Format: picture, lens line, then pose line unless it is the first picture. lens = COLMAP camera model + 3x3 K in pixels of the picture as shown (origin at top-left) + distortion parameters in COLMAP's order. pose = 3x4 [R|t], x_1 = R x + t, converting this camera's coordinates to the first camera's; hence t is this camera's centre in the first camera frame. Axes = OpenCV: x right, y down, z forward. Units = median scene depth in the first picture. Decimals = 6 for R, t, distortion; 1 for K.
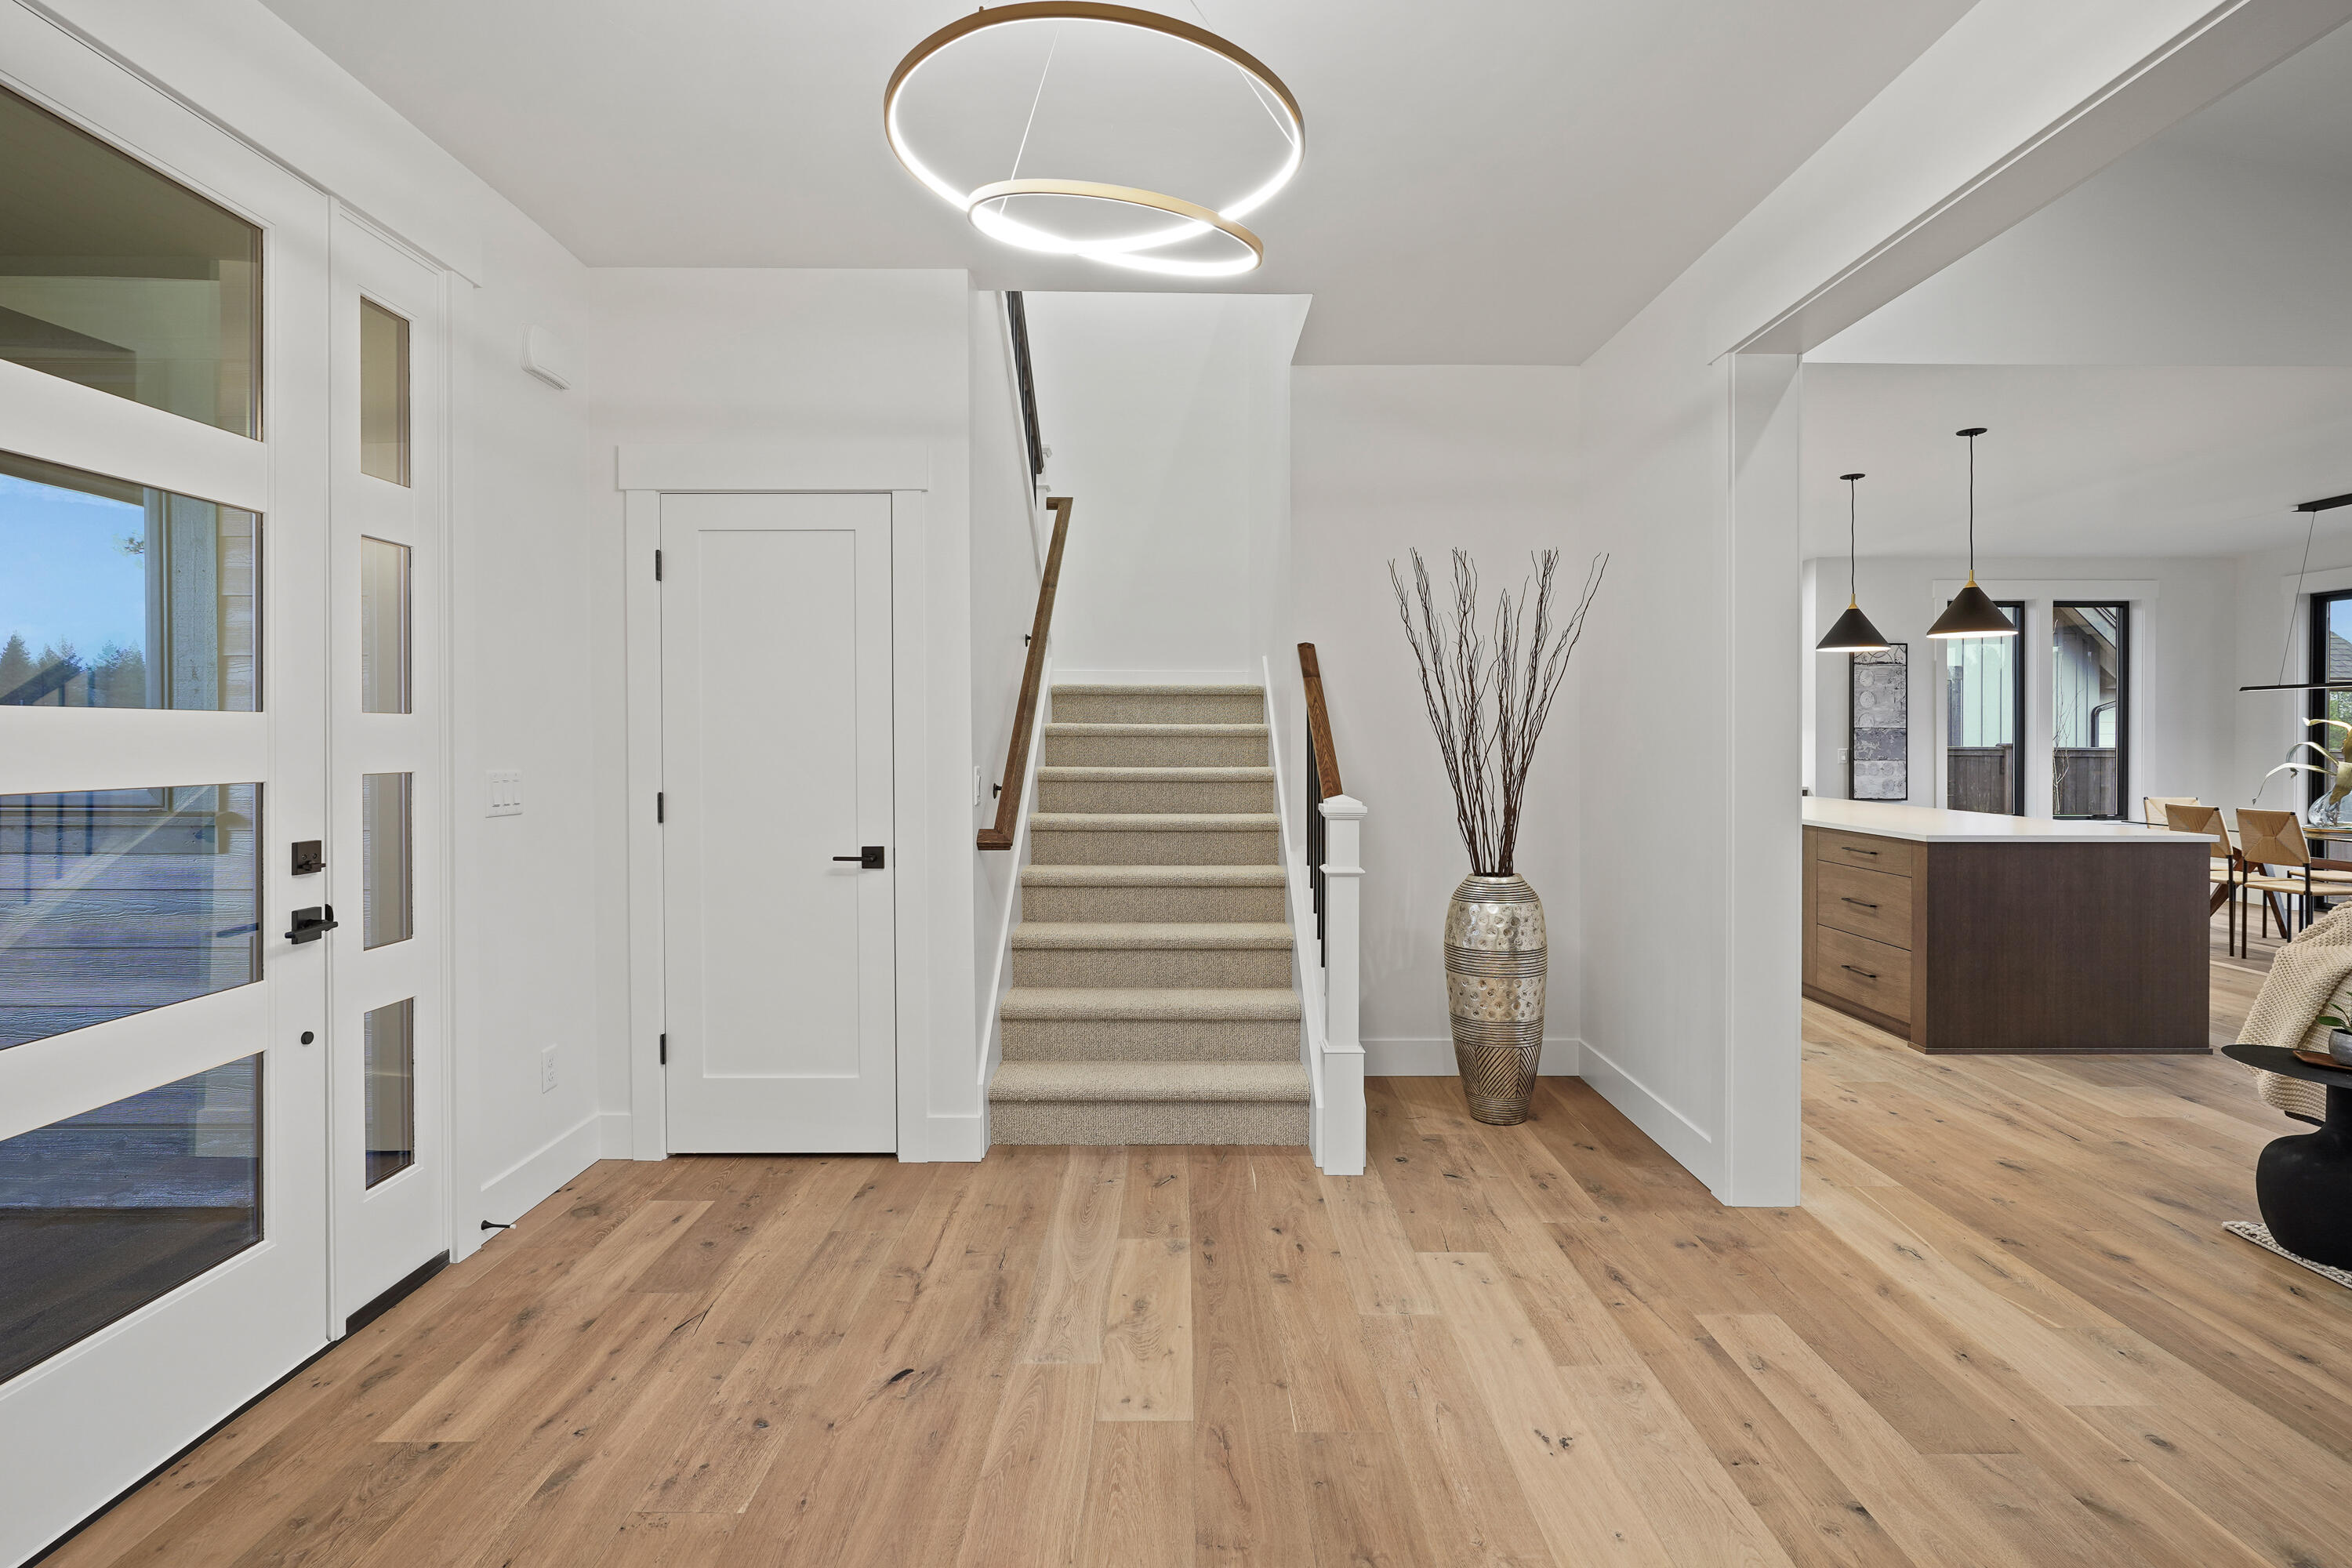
lens RADIAL K [[1146.9, 0, 1177.1], [0, 1146.9, 743.3], [0, 0, 1]] dist [-0.011495, 0.005076]
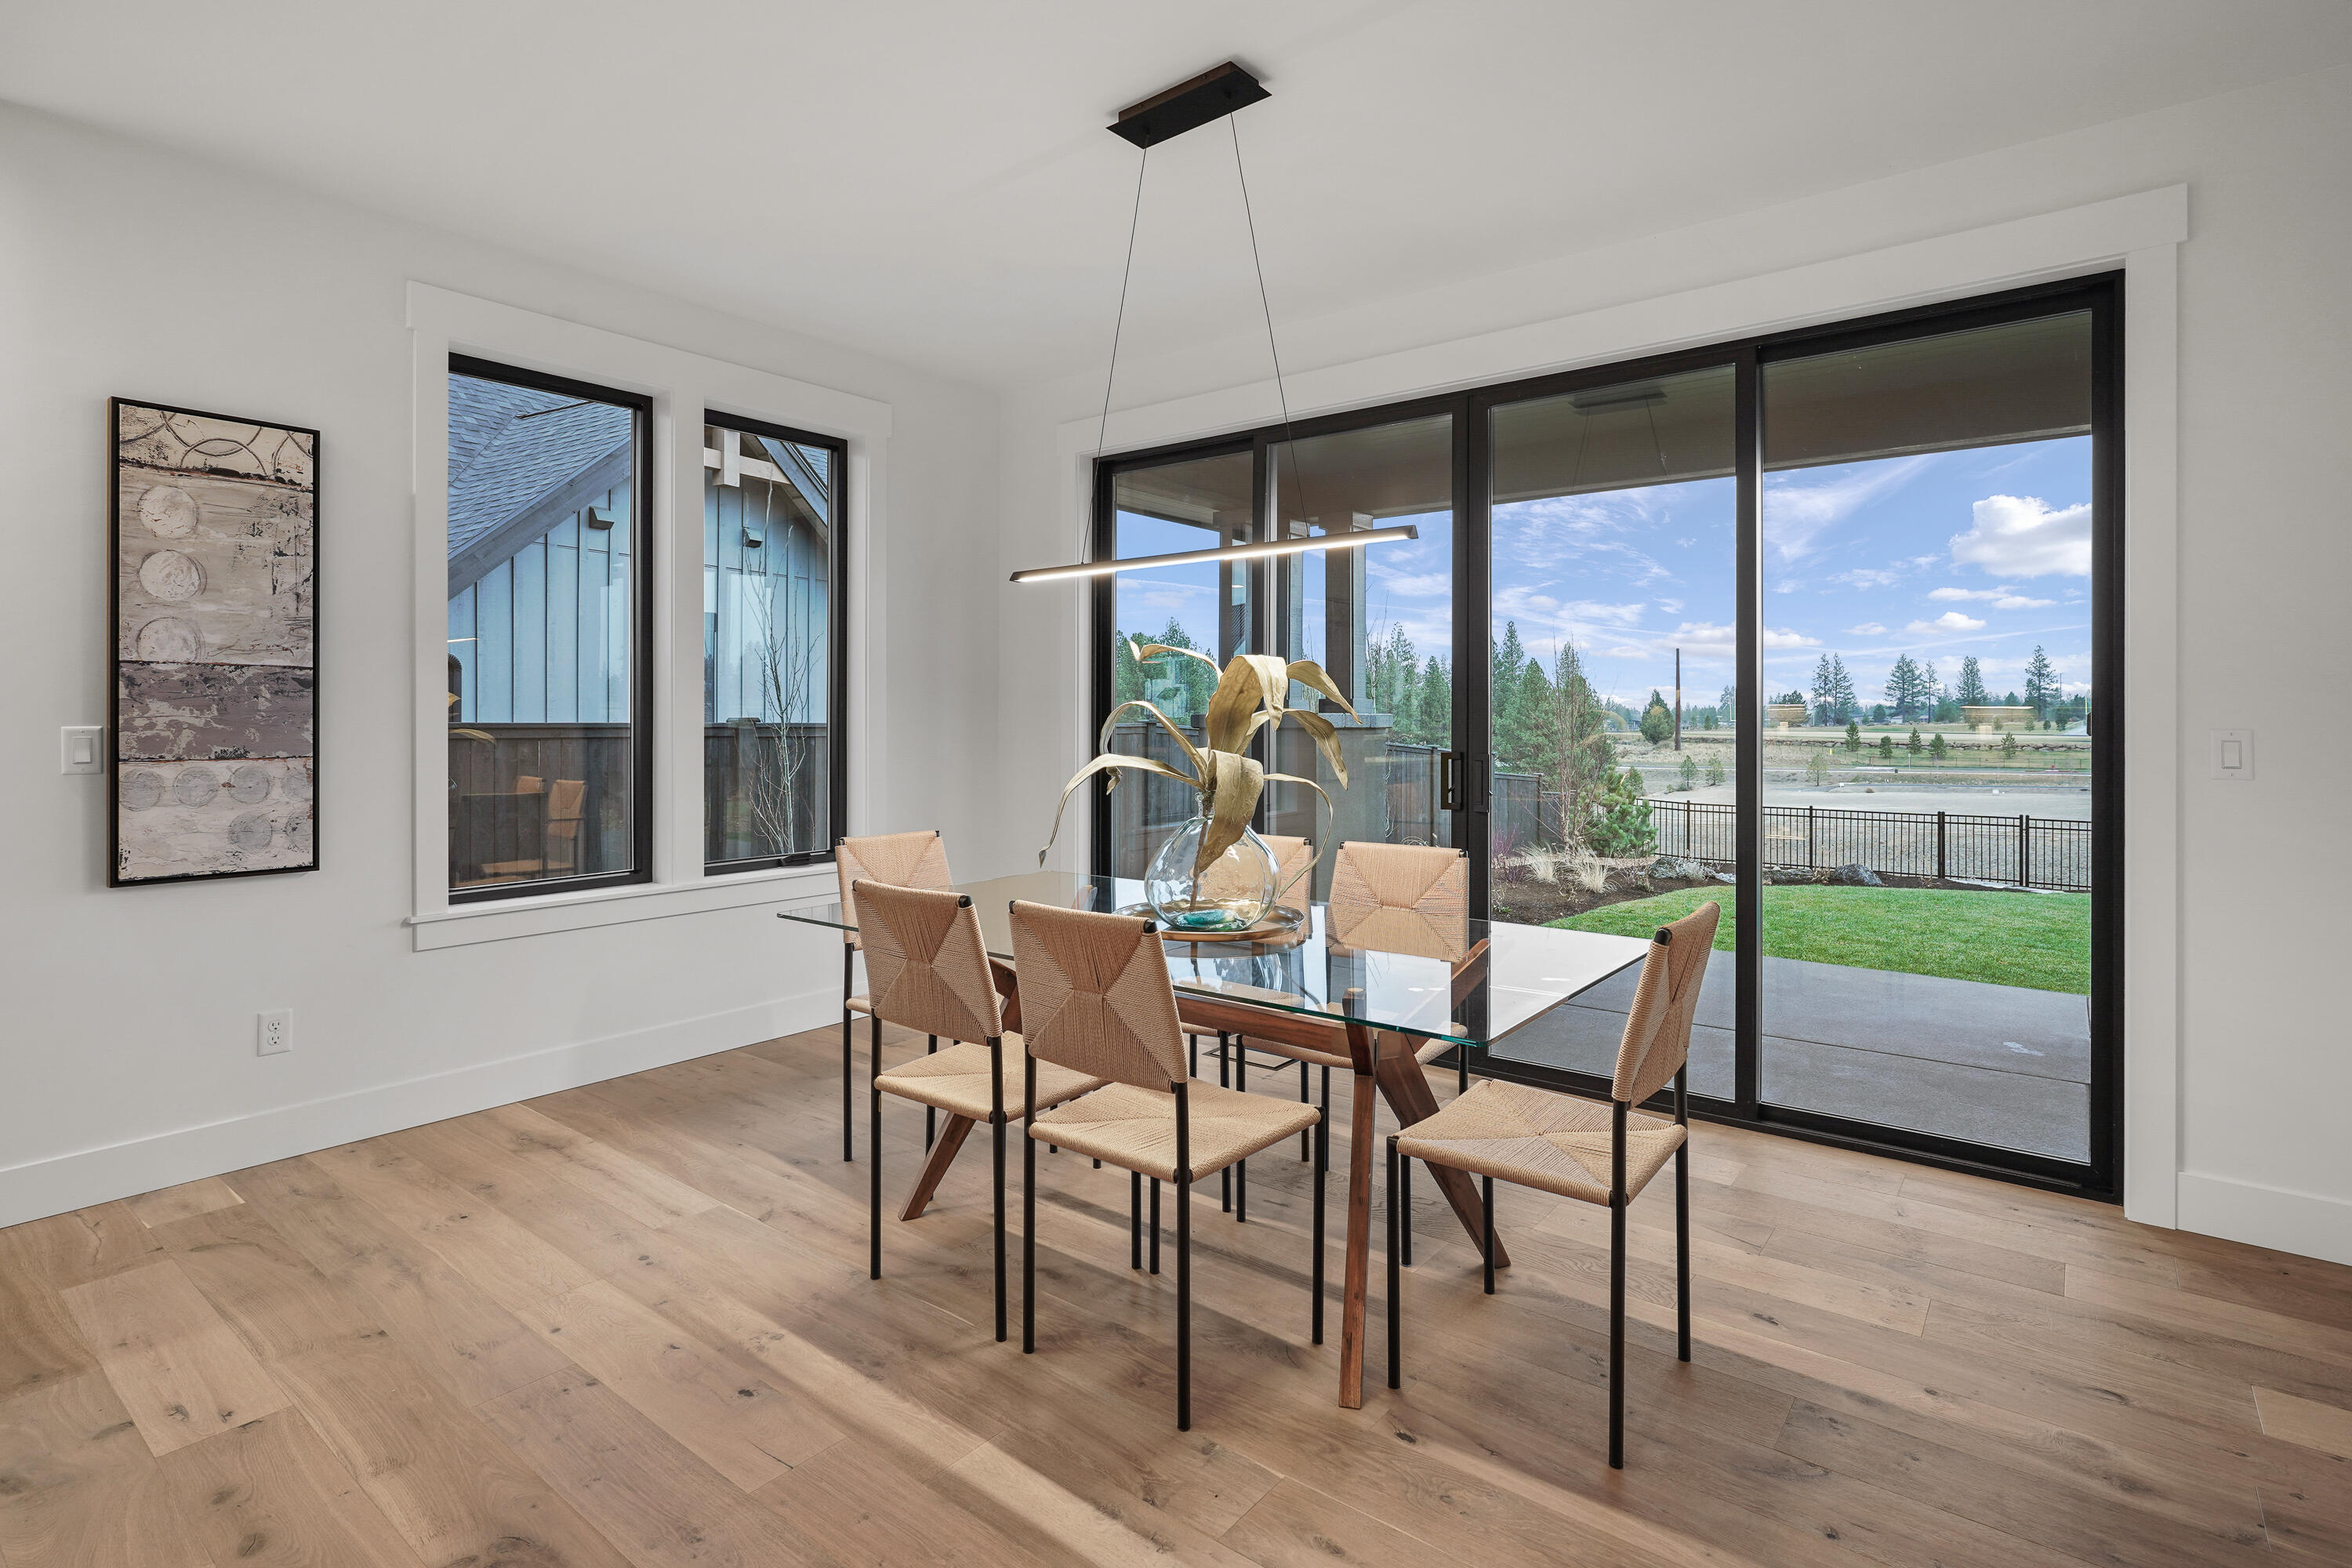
lens RADIAL K [[1146.9, 0, 1186.1], [0, 1146.9, 716.1], [0, 0, 1]] dist [-0.011495, 0.005076]
pose [[0.609420, -0.000652, 0.792847, 0.521446], [0.004713, 0.999985, -0.002800, 0.004254], [-0.792833, 0.005443, 0.609414, 0.566570]]
